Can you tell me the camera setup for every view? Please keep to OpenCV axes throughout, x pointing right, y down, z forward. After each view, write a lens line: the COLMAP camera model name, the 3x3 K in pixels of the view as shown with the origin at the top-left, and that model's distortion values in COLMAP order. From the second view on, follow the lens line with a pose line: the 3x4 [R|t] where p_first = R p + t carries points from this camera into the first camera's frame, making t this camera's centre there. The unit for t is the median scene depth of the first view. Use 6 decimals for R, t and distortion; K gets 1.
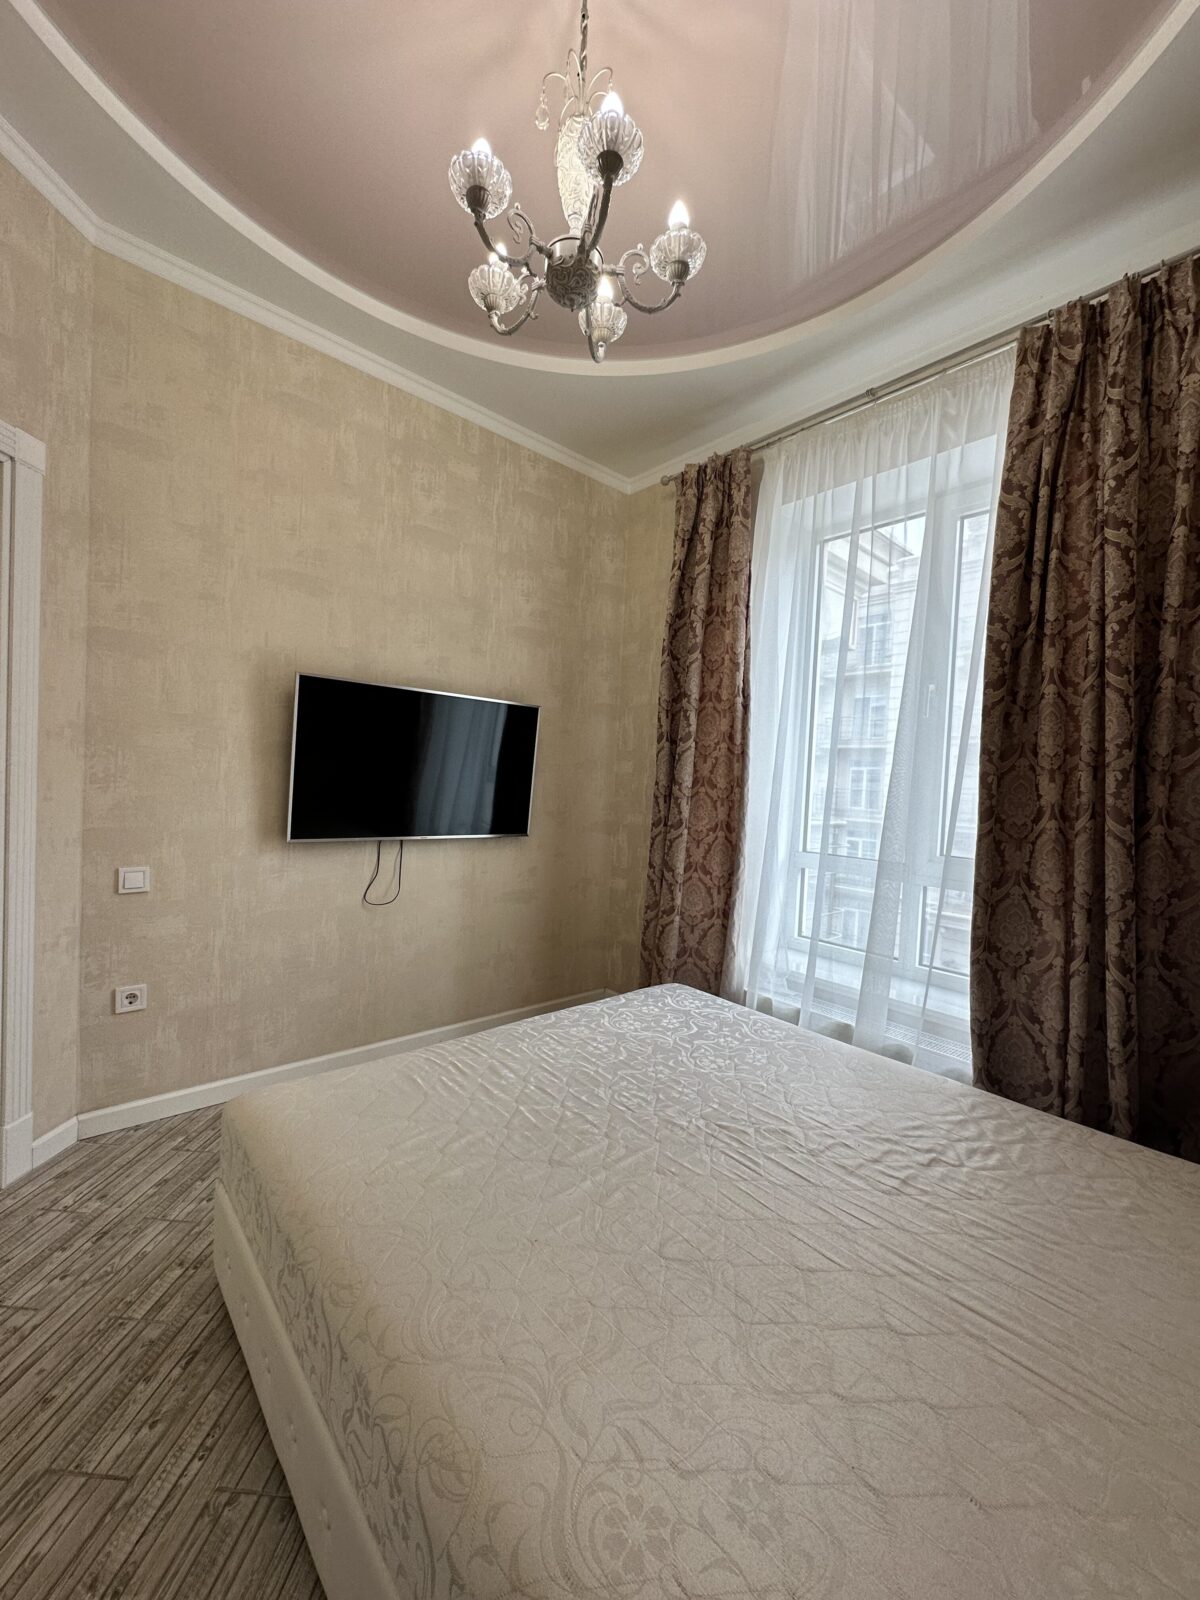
lens RADIAL K [[640.6, 0, 601.6], [0, 640.6, 799.8], [0, 0, 1]] dist [0.000397, 0.000897]
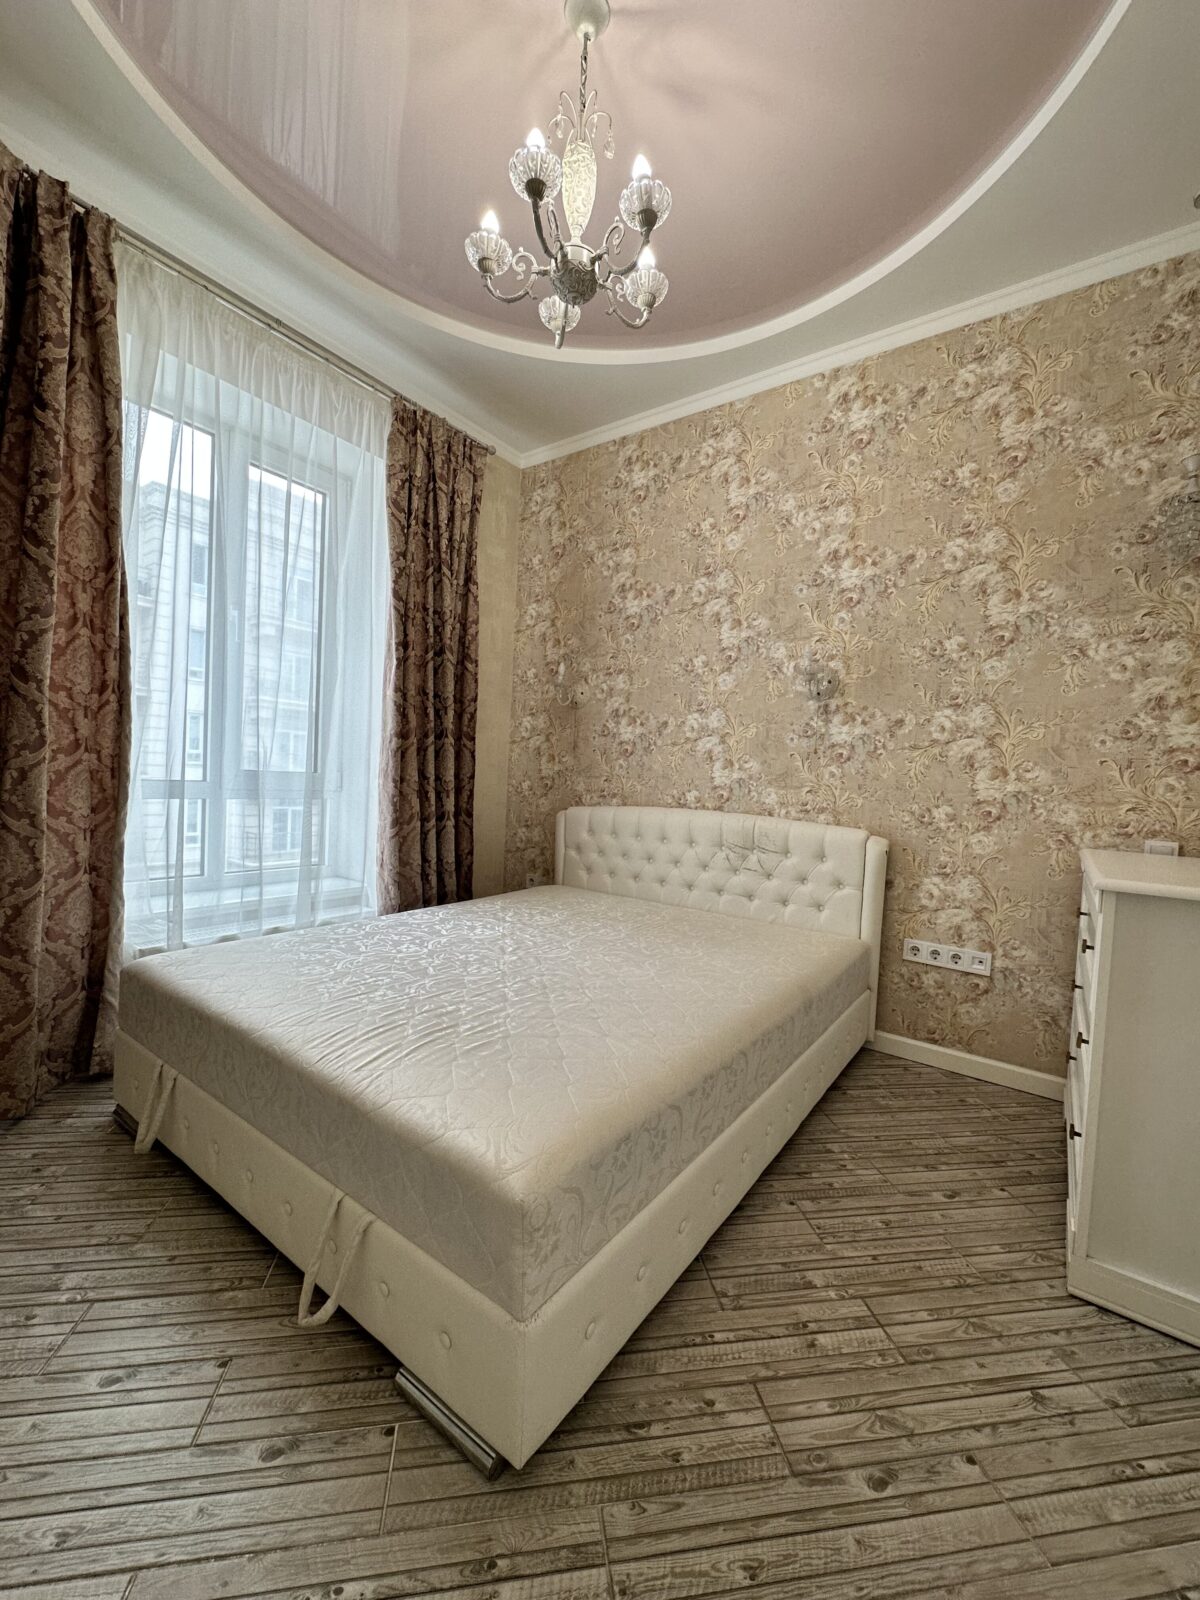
lens RADIAL K [[640.6, 0, 601.1], [0, 640.6, 800.2], [0, 0, 1]] dist [0.000397, 0.000897]
pose [[-0.213838, -0.090830, 0.972637, -1.096393], [-0.027222, 0.995835, 0.087011, 0.041052], [-0.976490, -0.007871, -0.215420, 1.010893]]
